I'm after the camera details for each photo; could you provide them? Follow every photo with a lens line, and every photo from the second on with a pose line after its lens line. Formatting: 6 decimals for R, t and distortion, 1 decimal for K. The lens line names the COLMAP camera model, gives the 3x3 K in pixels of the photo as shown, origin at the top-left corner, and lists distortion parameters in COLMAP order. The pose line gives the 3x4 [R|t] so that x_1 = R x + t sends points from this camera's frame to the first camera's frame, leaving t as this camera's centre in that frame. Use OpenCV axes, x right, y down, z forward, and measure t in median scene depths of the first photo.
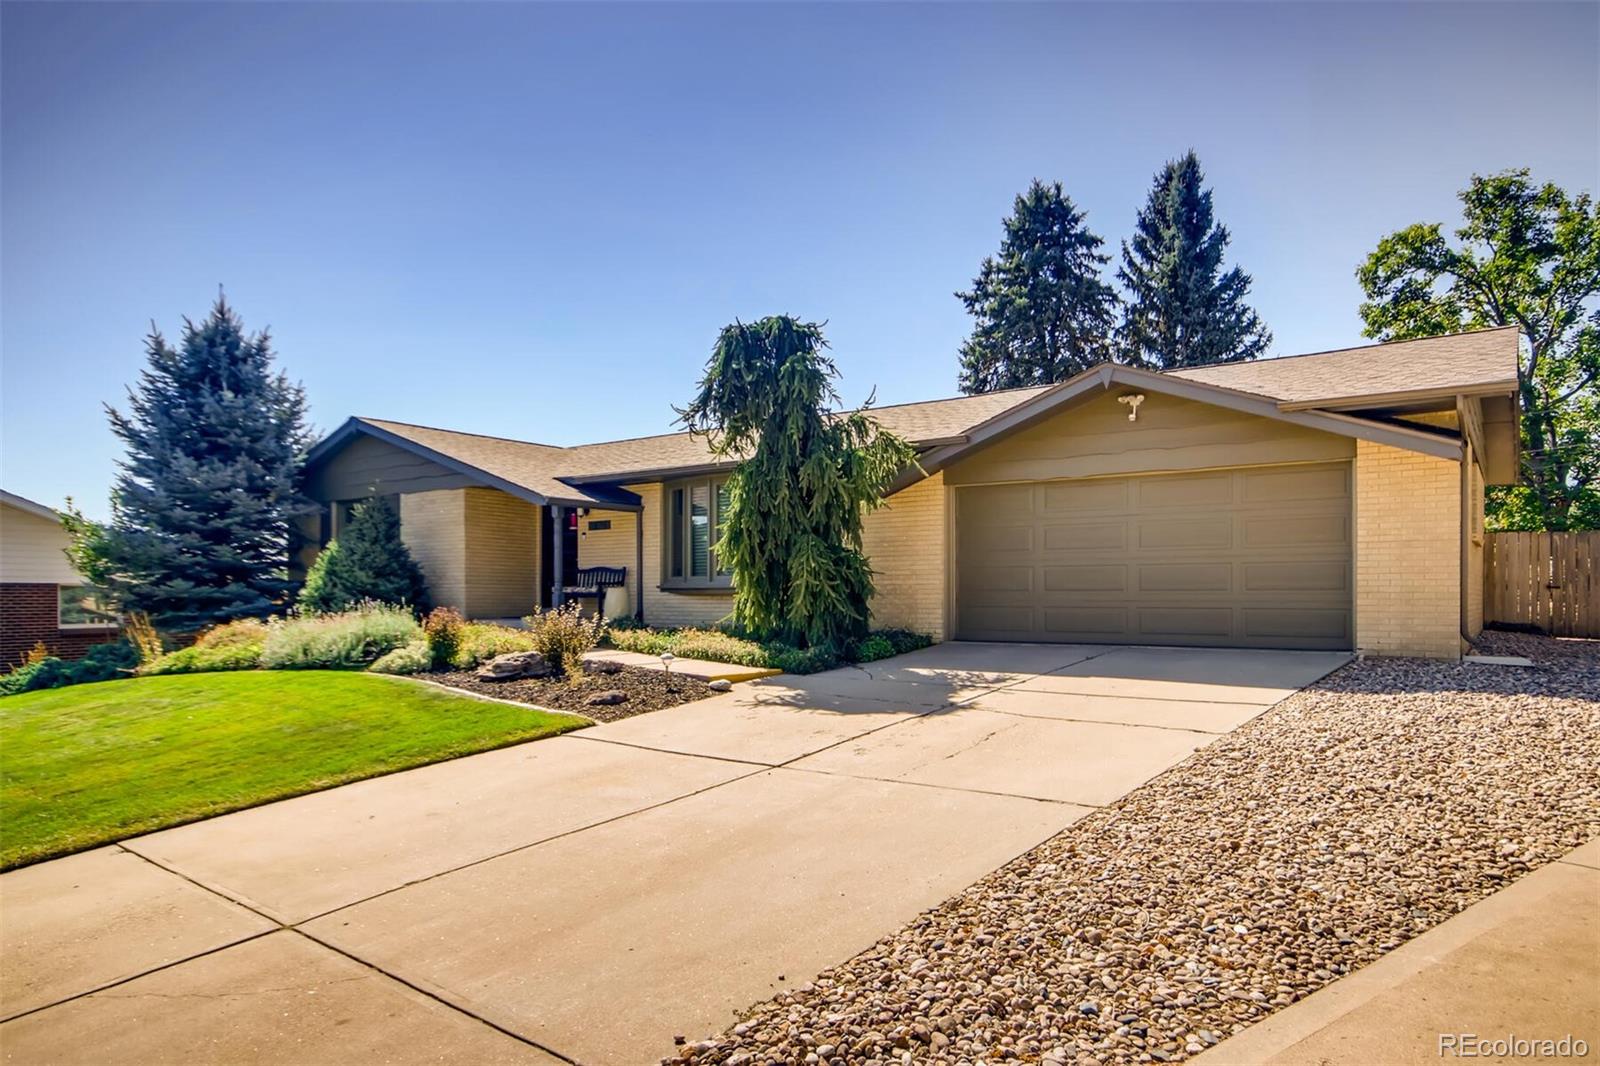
lens RADIAL K [[1006.3, 0, 829.4], [0, 1006.3, 585.4], [0, 0, 1]] dist [-0.013267, 0.000659]
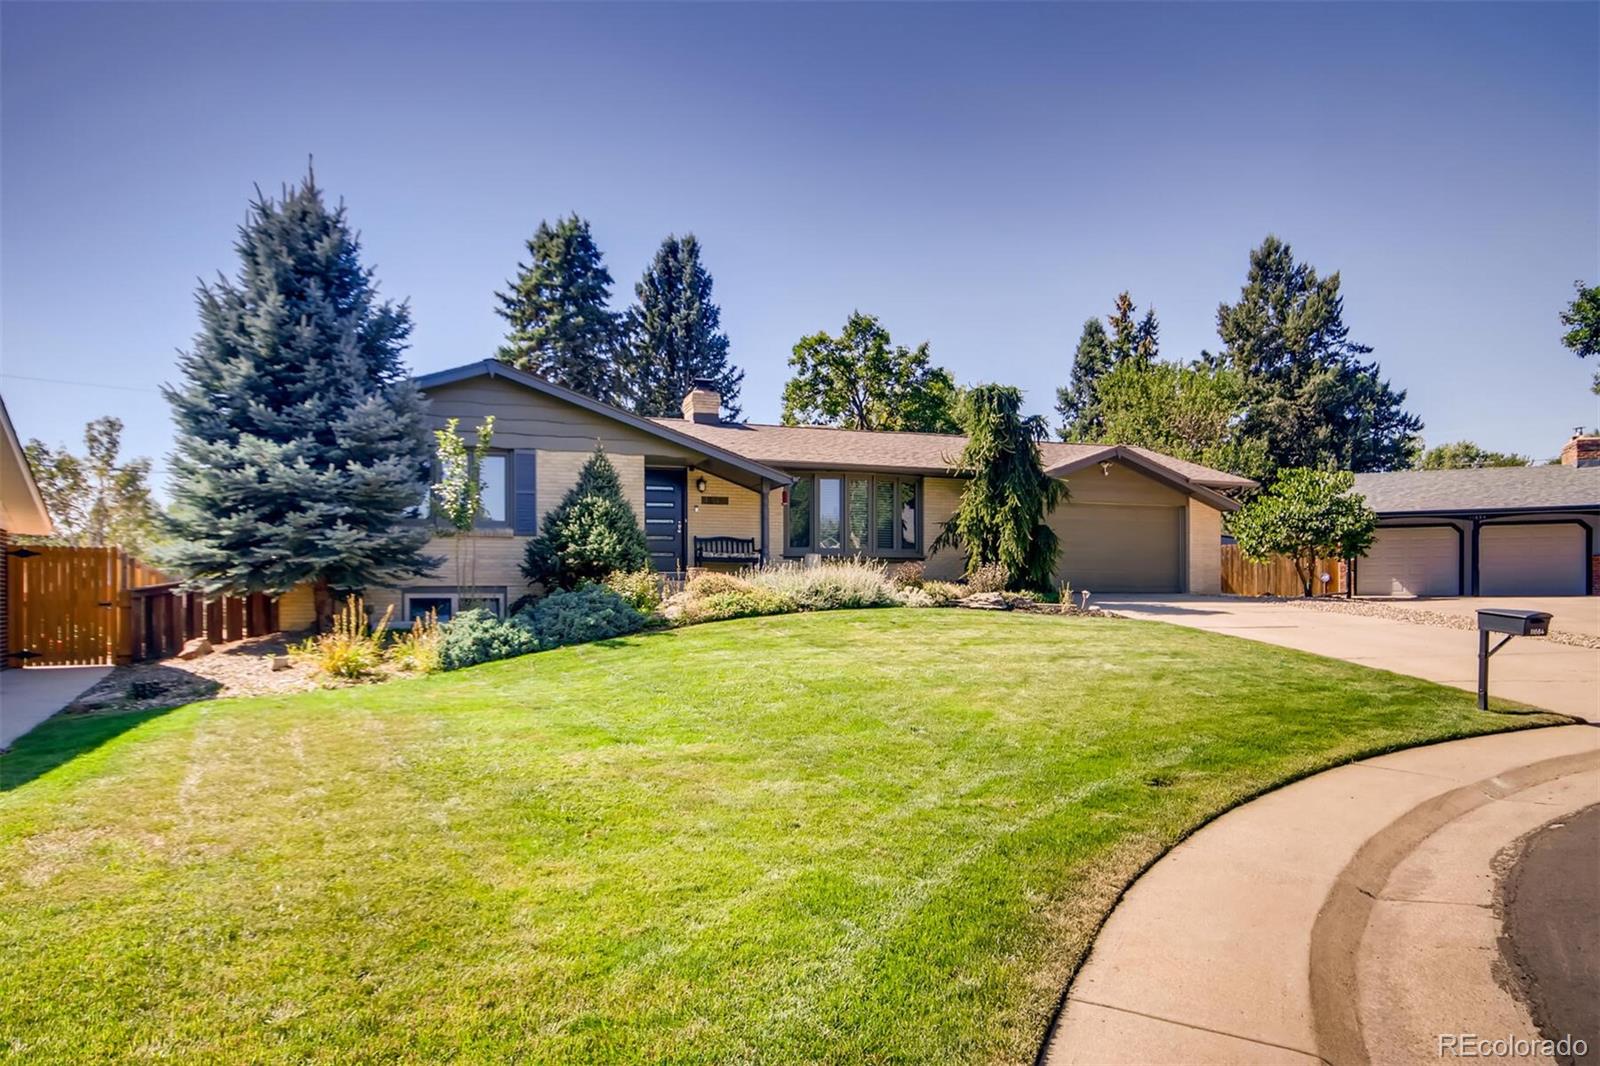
lens RADIAL K [[1006.3, 0, 829.4], [0, 1006.3, 585.4], [0, 0, 1]] dist [-0.013267, 0.000659]
pose [[0.576464, 0.010958, 0.817049, -1.023224], [-0.007238, 0.999939, -0.008304, 0.043370], [-0.817090, -0.001127, 0.576508, 0.211608]]
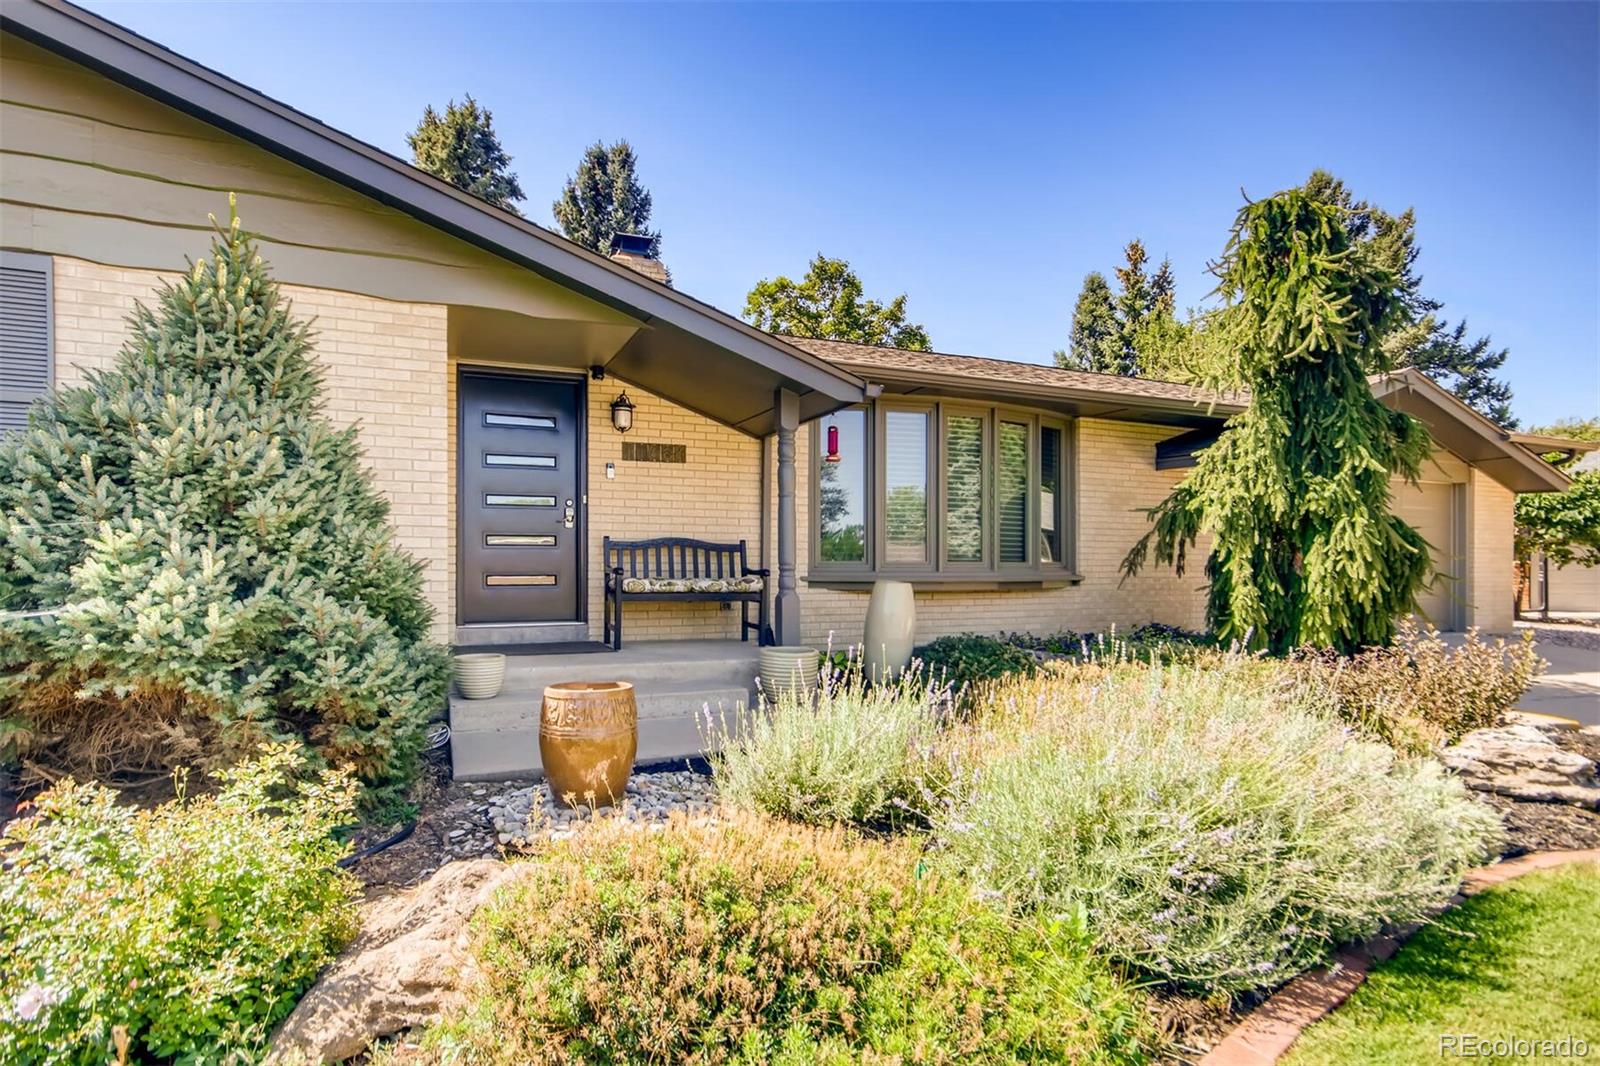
lens RADIAL K [[875.4, 0, 802.2], [0, 875.4, 569.6], [0, 0, 1]] dist [-0.029459, 0.037155]
pose [[0.528689, 0.005155, 0.848800, -0.516961], [-0.012717, 0.999917, 0.001848, -0.003884], [-0.848720, -0.011771, 0.528711, 0.664480]]
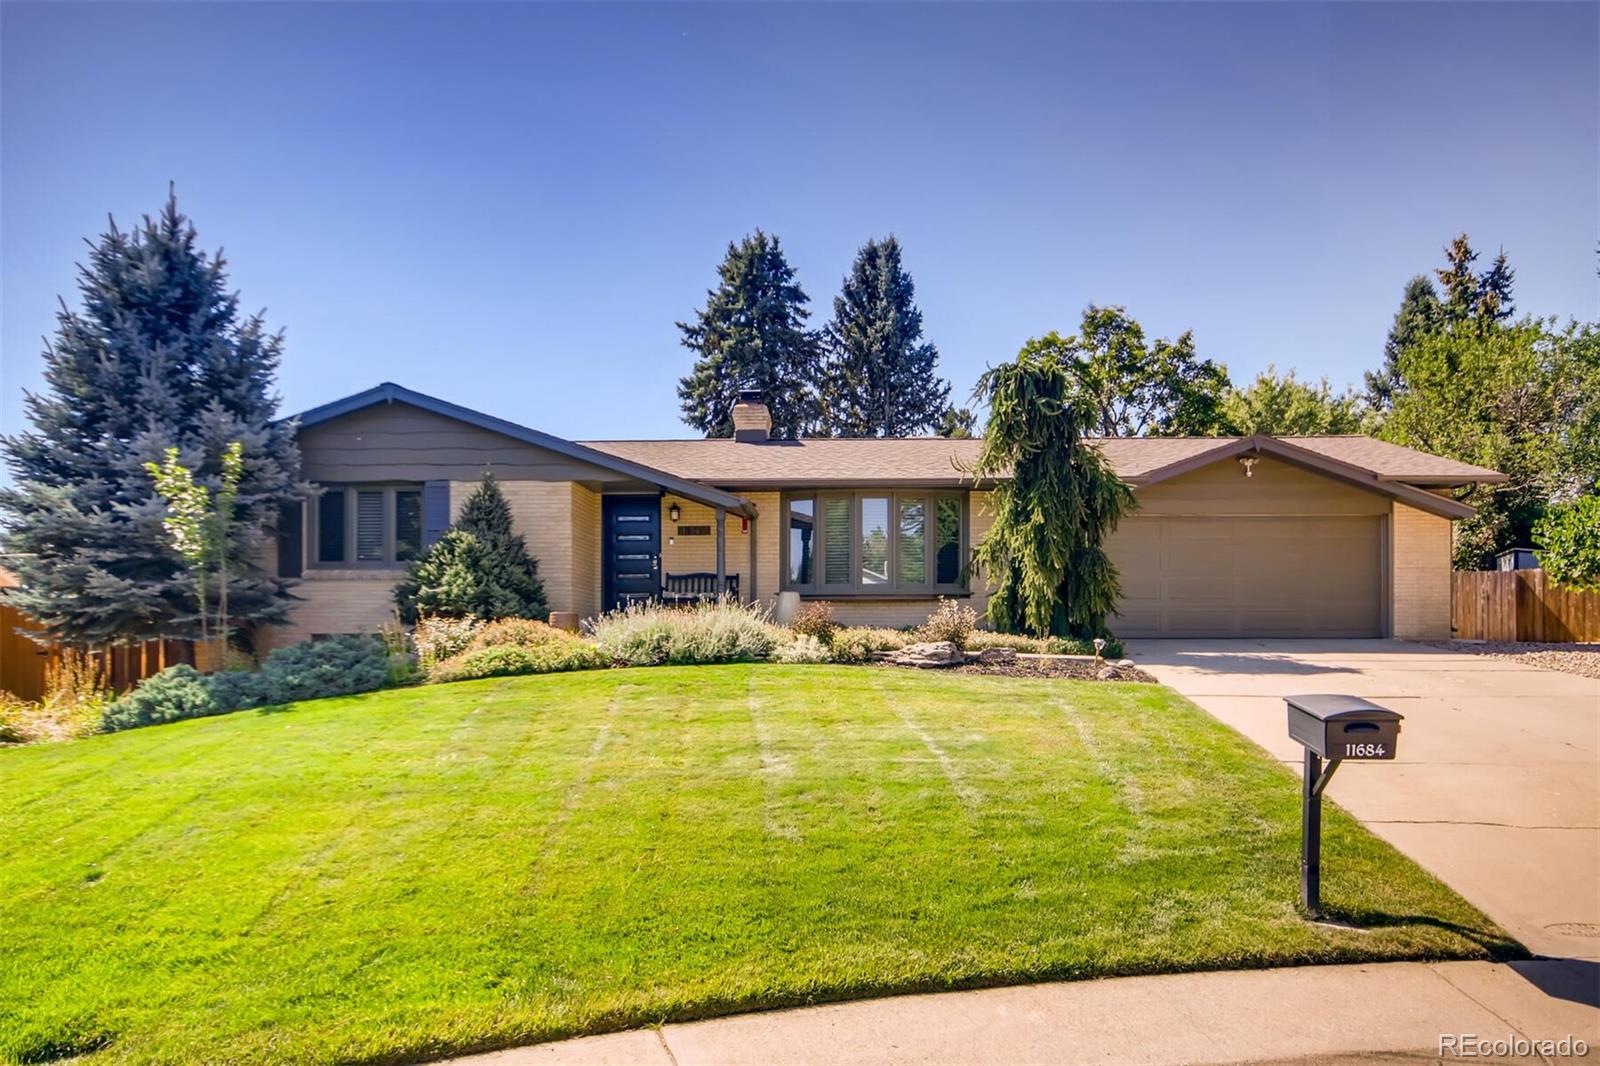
lens RADIAL K [[1044.8, 0, 825.6], [0, 1044.8, 625.9], [0, 0, 1]] dist [-0.008841, 0.002452]
pose [[0.834425, 0.006580, 0.551082, -0.636228], [-0.005907, 0.999978, -0.002997, 0.032834], [-0.551090, -0.000754, 0.834446, 0.077322]]
